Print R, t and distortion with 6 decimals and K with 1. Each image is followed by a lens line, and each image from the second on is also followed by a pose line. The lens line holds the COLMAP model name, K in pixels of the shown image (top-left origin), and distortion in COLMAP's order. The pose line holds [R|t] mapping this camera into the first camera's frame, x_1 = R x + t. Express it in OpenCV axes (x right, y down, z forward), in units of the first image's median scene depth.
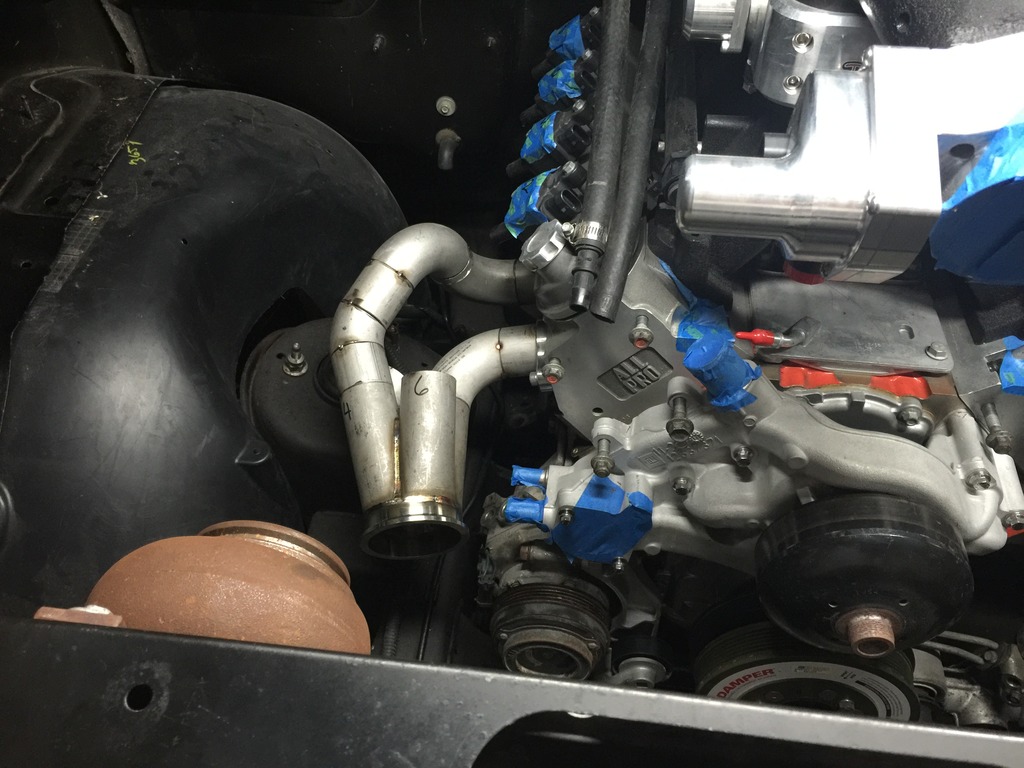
lens RADIAL K [[892.7, 0, 512.0], [0, 892.7, 384.0], [0, 0, 1]] dist [0.089467, -0.132533]
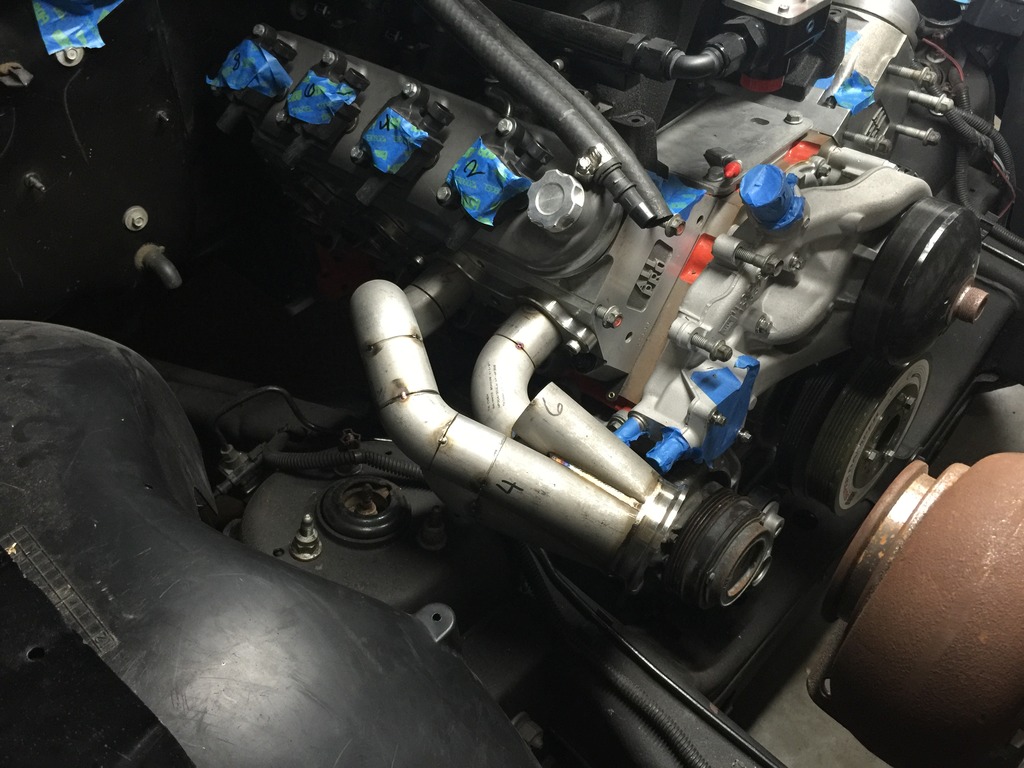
lens RADIAL K [[892.7, 0, 512.0], [0, 892.7, 384.0], [0, 0, 1]] dist [0.089467, -0.132533]
pose [[0.591753, -0.583550, 0.556145, -0.572012], [0.609613, 0.775355, 0.164917, -0.174308], [-0.527447, 0.241443, 0.814558, 0.291015]]
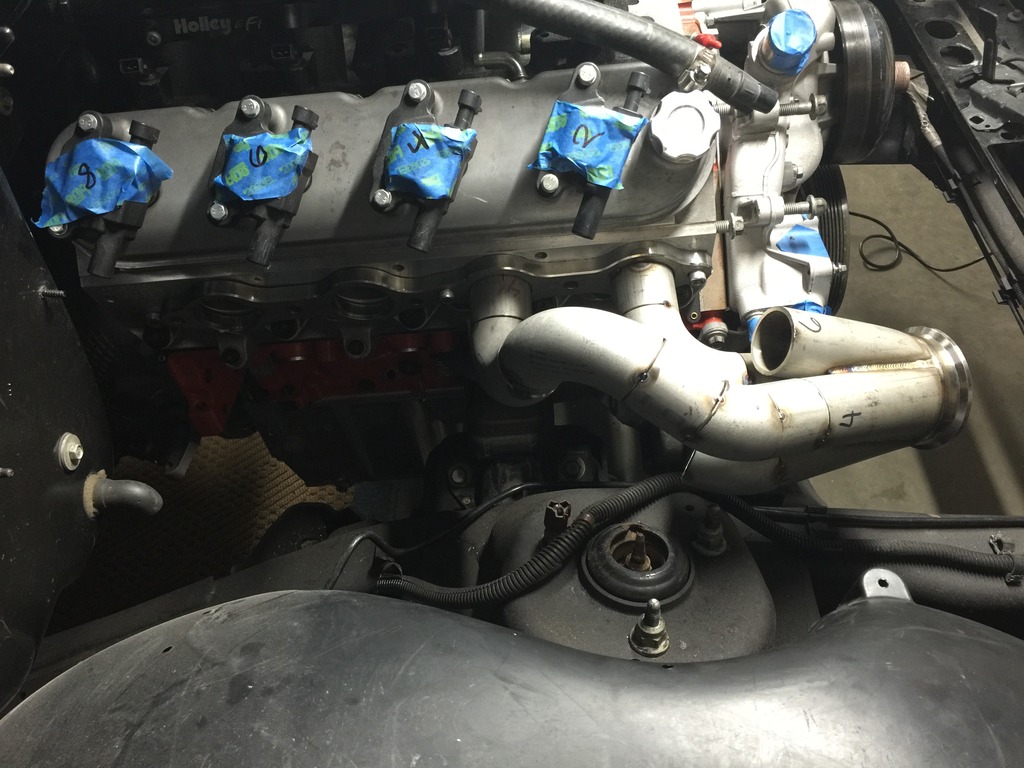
lens RADIAL K [[892.7, 0, 512.0], [0, 892.7, 384.0], [0, 0, 1]] dist [0.089467, -0.132533]
pose [[-0.136959, -0.744816, 0.653064, -0.599304], [0.752750, 0.350293, 0.557371, -0.592357], [-0.643902, 0.567930, 0.512684, 0.751870]]
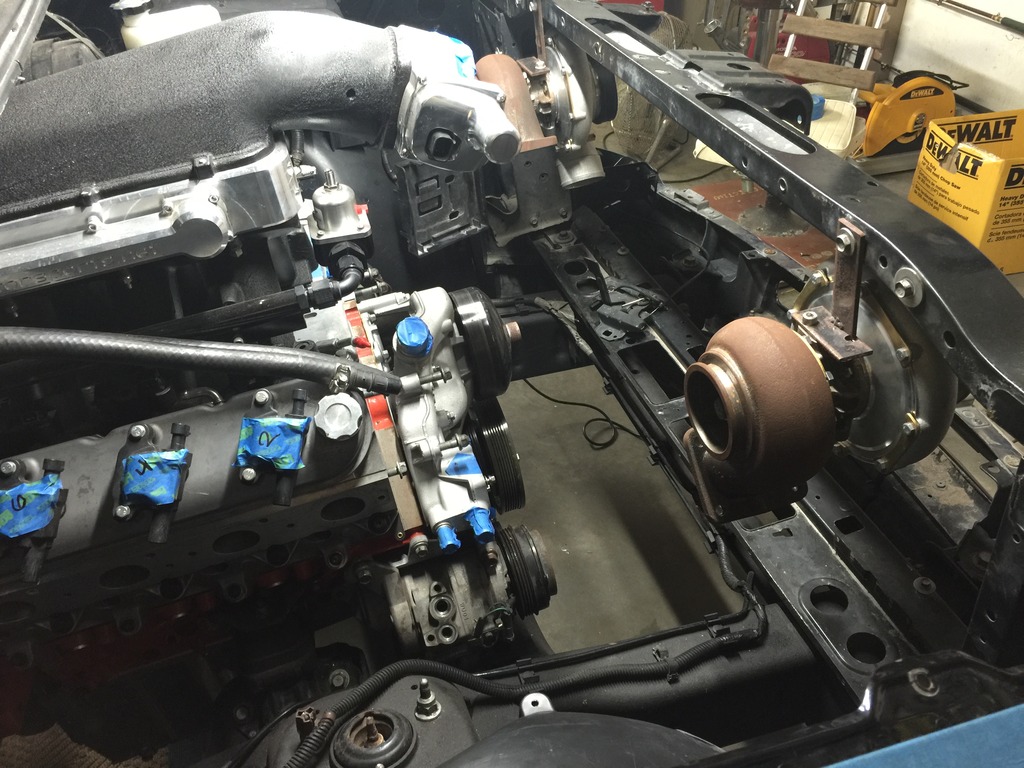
lens RADIAL K [[892.7, 0, 512.0], [0, 892.7, 384.0], [0, 0, 1]] dist [0.089467, -0.132533]
pose [[-0.415763, -0.527603, 0.740794, -0.832692], [0.707411, 0.324311, 0.628006, -0.683273], [-0.571586, 0.785148, 0.238396, 0.516619]]
